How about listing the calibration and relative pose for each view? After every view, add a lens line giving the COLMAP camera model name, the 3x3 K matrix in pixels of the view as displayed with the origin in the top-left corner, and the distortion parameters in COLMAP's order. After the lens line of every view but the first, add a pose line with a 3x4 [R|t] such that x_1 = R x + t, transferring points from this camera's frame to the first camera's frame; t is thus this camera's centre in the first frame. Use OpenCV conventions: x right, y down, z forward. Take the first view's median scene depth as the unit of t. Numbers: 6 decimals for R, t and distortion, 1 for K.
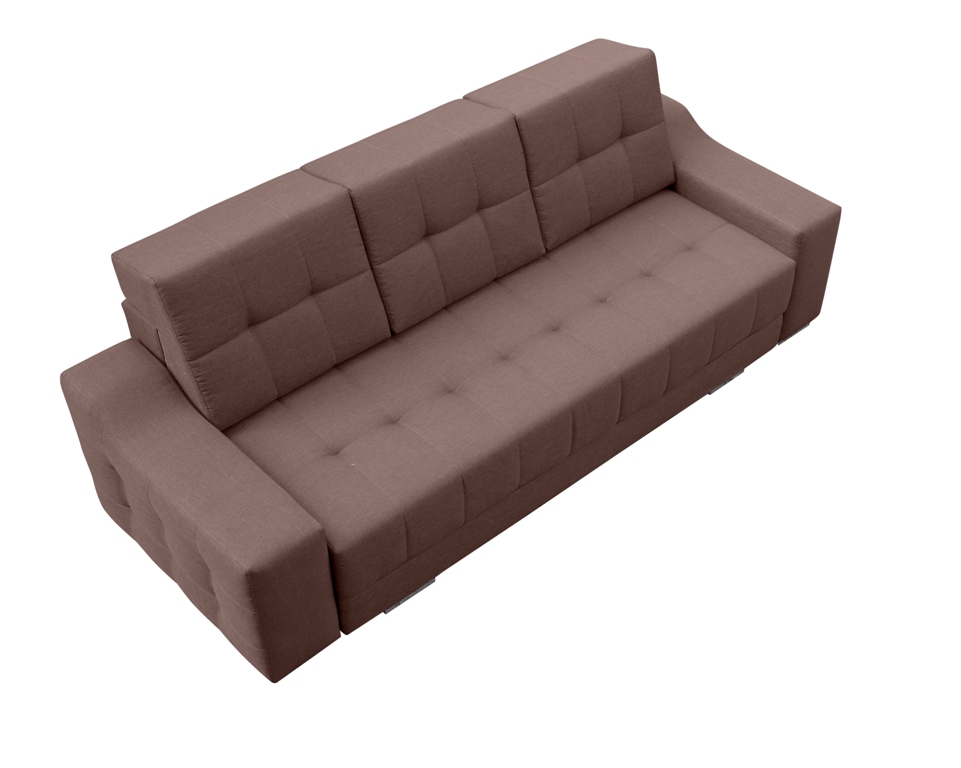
lens RADIAL K [[1334.1, 0, 480.5], [0, 1334.1, 384.0], [0, 0, 1]] dist [-0.035818, -0.015333]
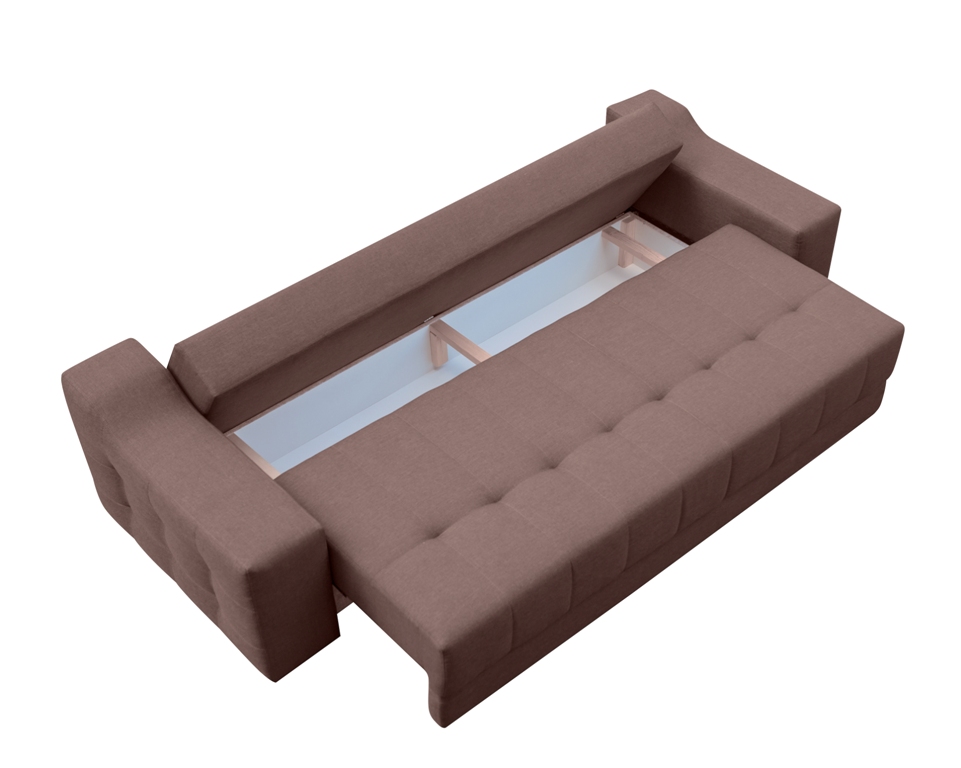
lens RADIAL K [[1334.1, 0, 480.5], [0, 1334.1, 384.0], [0, 0, 1]] dist [-0.035818, -0.015333]
pose [[0.999781, 0.014552, 0.015062, -0.089741], [-0.014664, 0.999865, 0.007381, -0.059928], [-0.014953, -0.007600, 0.999859, 0.064898]]
